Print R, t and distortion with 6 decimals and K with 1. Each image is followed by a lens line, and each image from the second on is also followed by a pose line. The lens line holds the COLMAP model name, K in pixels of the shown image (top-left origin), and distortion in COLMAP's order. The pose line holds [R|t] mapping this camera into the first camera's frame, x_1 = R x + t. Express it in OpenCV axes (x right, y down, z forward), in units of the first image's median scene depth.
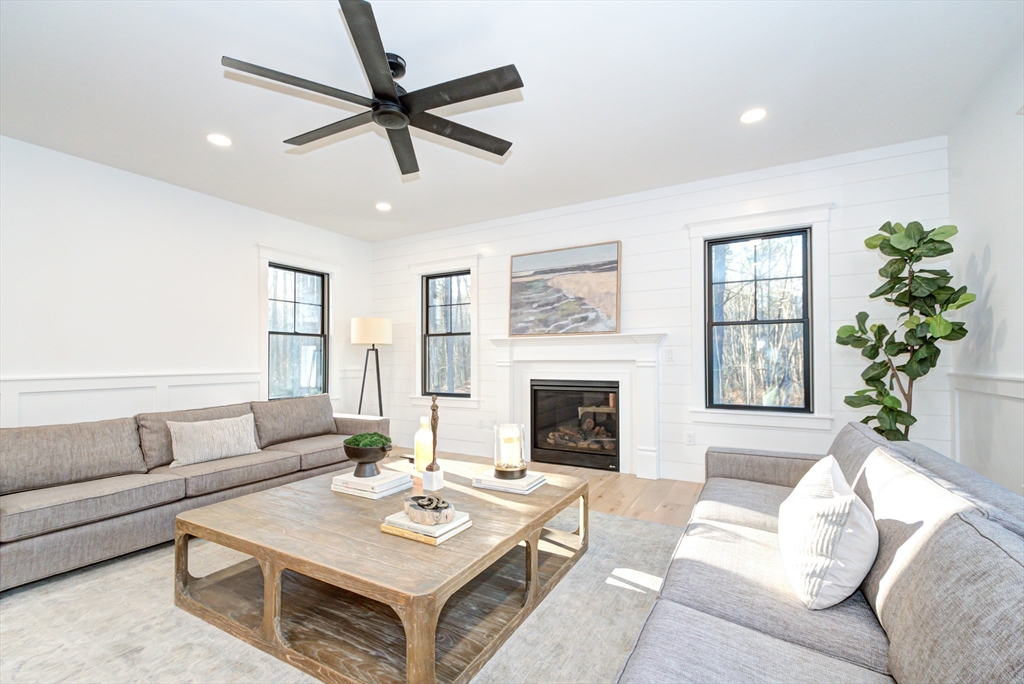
lens RADIAL K [[445.7, 0, 515.8], [0, 445.7, 350.9], [0, 0, 1]] dist [0.005866, -0.001962]
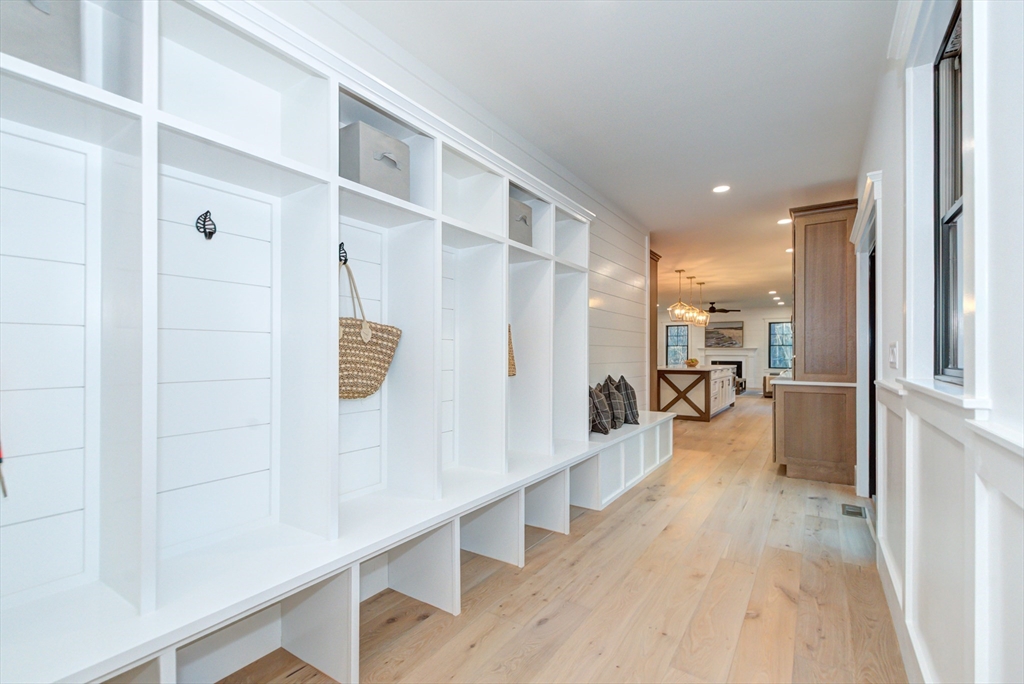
lens RADIAL K [[445.7, 0, 505.8], [0, 445.7, 349.0], [0, 0, 1]] dist [0.005866, -0.001962]
pose [[0.995805, 0.005269, -0.091350, -1.253687], [-0.004049, 0.999900, 0.013538, -0.064305], [0.091412, -0.013111, 0.995727, -2.569647]]
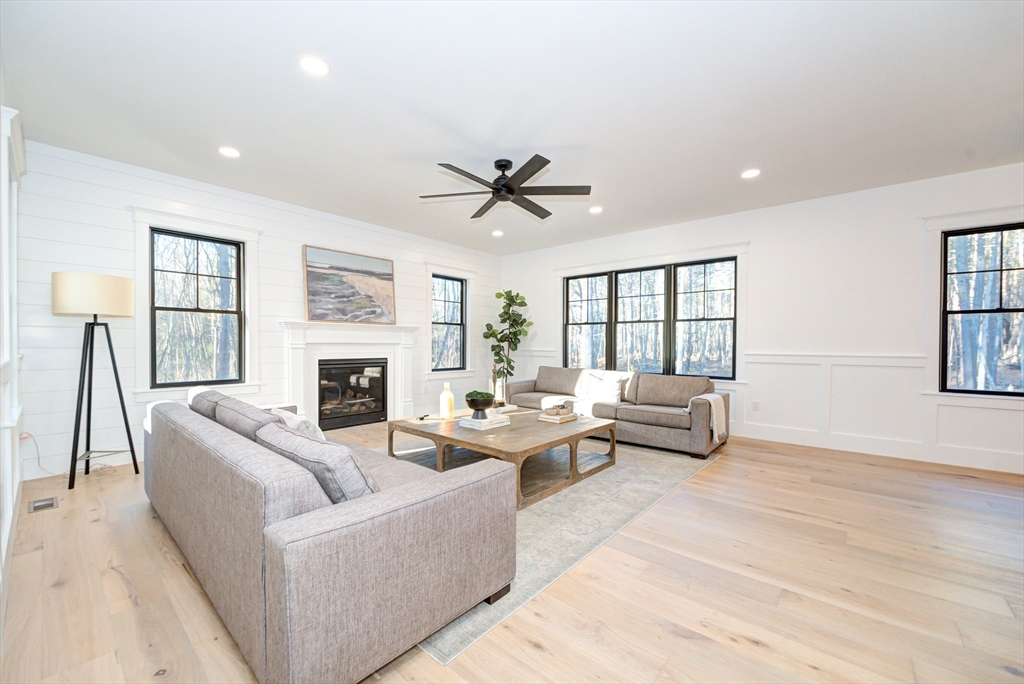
lens RADIAL K [[408.1, 0, 496.2], [0, 408.1, 350.4], [0, 0, 1]] dist [0.001206, 0.000021]
pose [[0.219270, -0.010453, 0.975608, -0.938380], [-0.026571, 0.999508, 0.016681, 0.011919], [-0.975302, -0.029581, 0.218884, 0.359256]]
